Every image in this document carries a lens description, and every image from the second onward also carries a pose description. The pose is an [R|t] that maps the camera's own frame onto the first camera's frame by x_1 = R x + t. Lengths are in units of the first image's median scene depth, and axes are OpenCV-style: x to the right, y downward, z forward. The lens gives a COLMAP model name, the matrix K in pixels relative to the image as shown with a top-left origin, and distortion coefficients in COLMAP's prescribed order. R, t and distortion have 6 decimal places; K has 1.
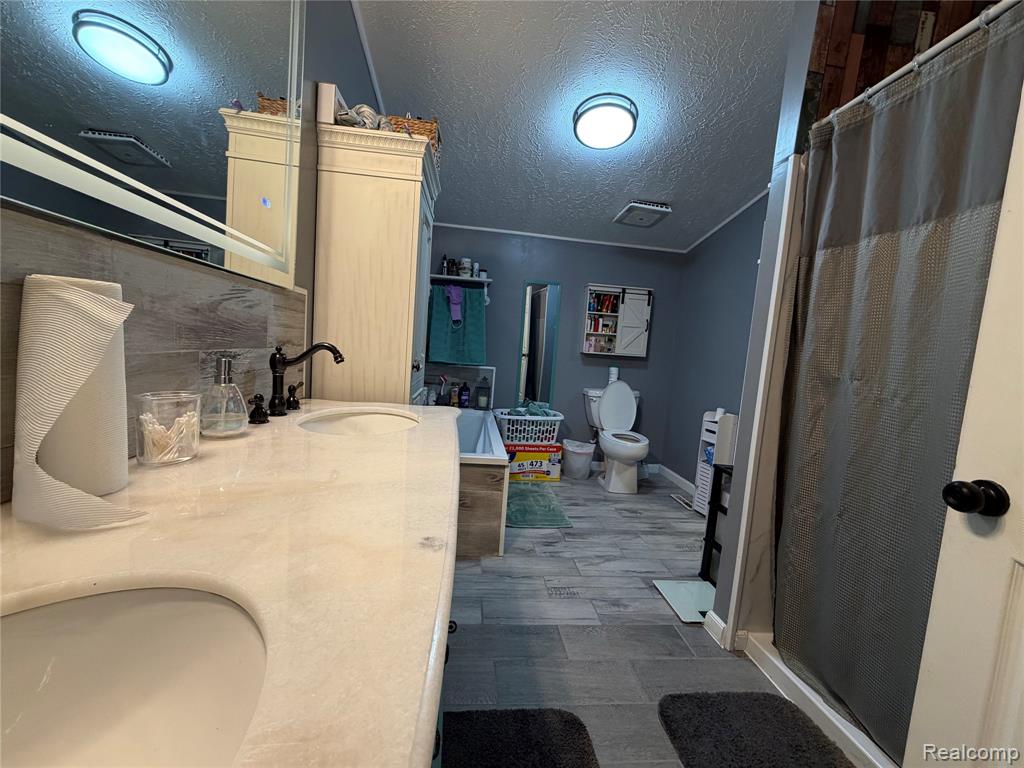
lens RADIAL K [[406.2, 0, 507.0], [0, 406.2, 384.2], [0, 0, 1]] dist [-0.000109, -0.000223]
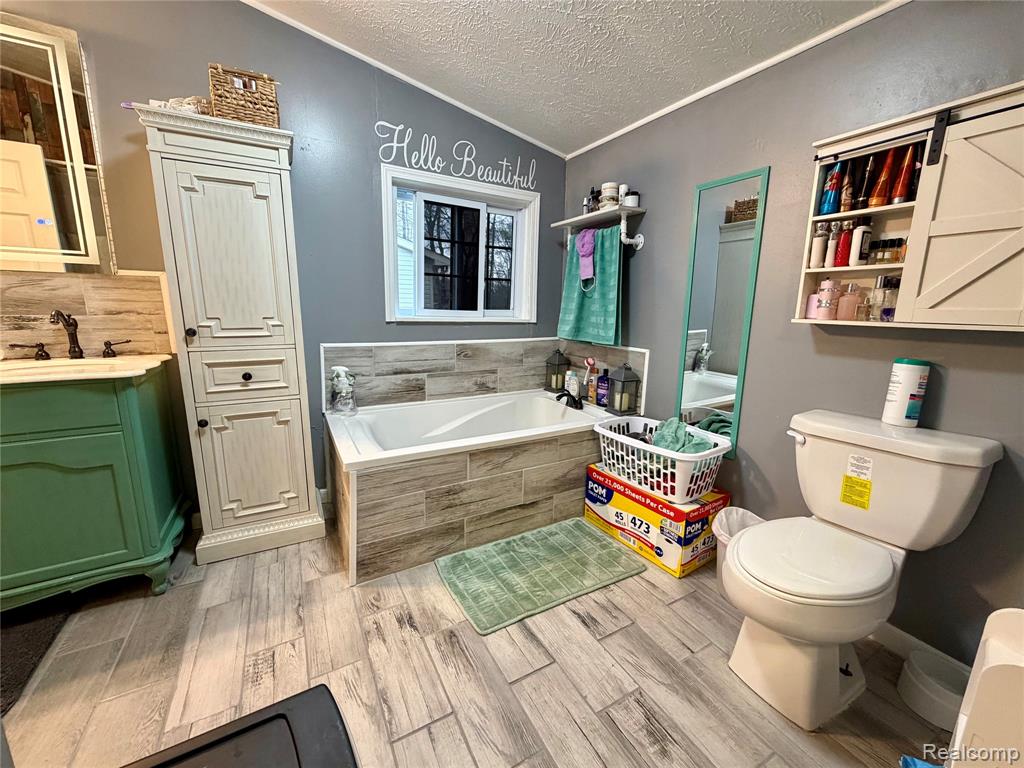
lens RADIAL K [[406.2, 0, 510.8], [0, 406.2, 384.2], [0, 0, 1]] dist [-0.000109, -0.000223]
pose [[0.395760, 0.116216, -0.910971, 0.480595], [-0.078859, 0.992597, 0.092371, -0.031830], [0.914962, 0.035281, 0.401994, 0.601152]]
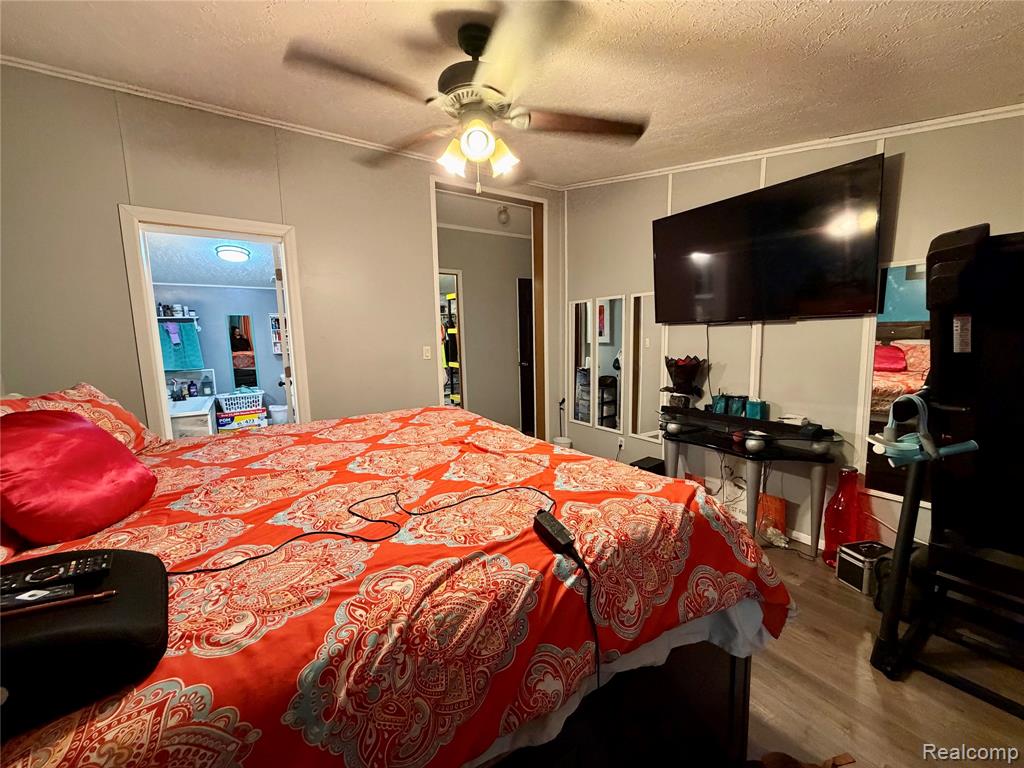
lens RADIAL K [[406.2, 0, 512.3], [0, 406.2, 383.9], [0, 0, 1]] dist [-0.000109, -0.000223]
pose [[0.878514, -0.149831, 0.453611, 0.290453], [0.131616, 0.988706, 0.071673, 0.061179], [-0.459227, -0.003263, 0.888313, -1.042074]]
